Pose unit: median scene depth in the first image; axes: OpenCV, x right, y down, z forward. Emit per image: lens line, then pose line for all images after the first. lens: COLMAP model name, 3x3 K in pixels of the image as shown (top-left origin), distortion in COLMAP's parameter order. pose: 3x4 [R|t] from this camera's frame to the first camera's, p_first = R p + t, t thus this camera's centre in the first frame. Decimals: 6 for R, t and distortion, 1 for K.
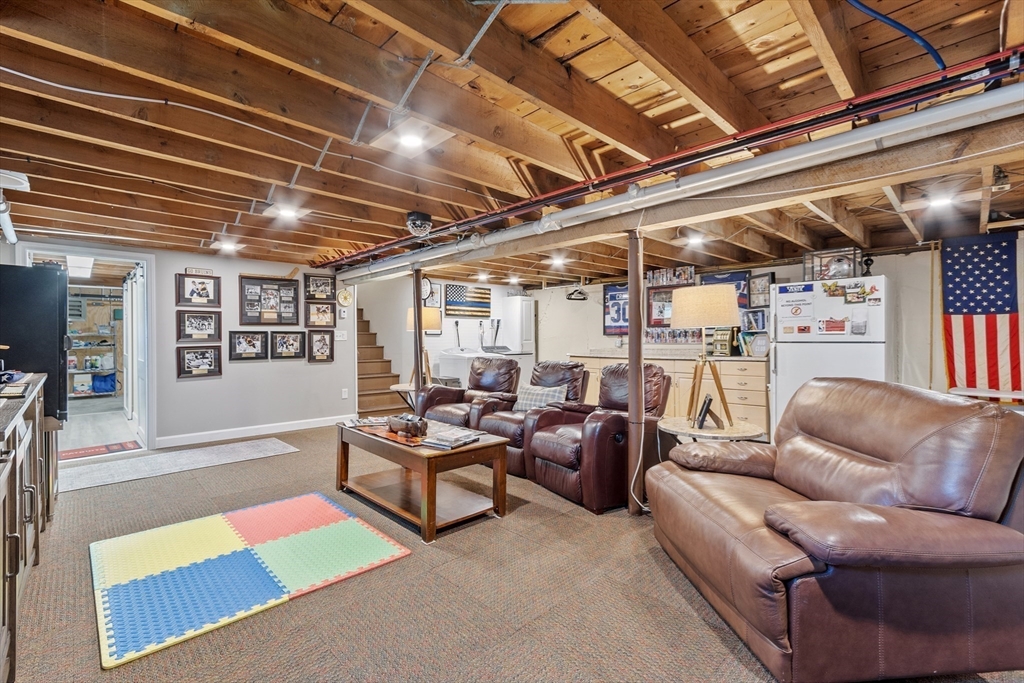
lens RADIAL K [[455.9, 0, 493.9], [0, 455.9, 340.4], [0, 0, 1]] dist [0.006265, -0.003464]
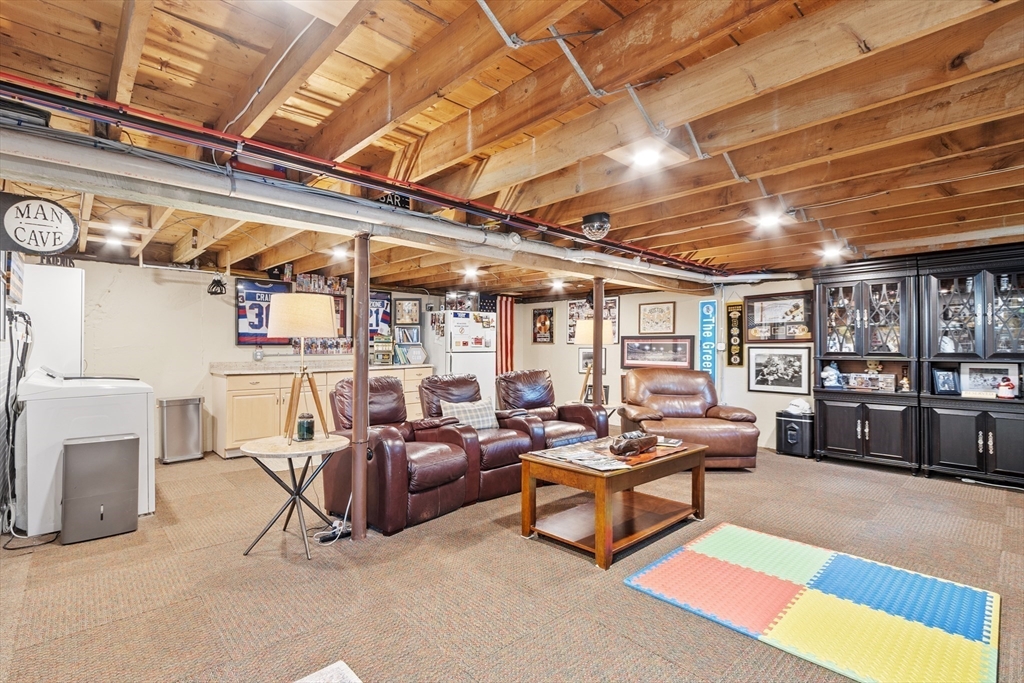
lens RADIAL K [[455.9, 0, 508.5], [0, 455.9, 339.4], [0, 0, 1]] dist [0.006265, -0.003464]
pose [[0.013451, 0.020073, 0.999708, -1.431896], [0.002692, 0.999794, -0.020111, -0.013232], [-0.999906, 0.002962, 0.013395, 1.554982]]
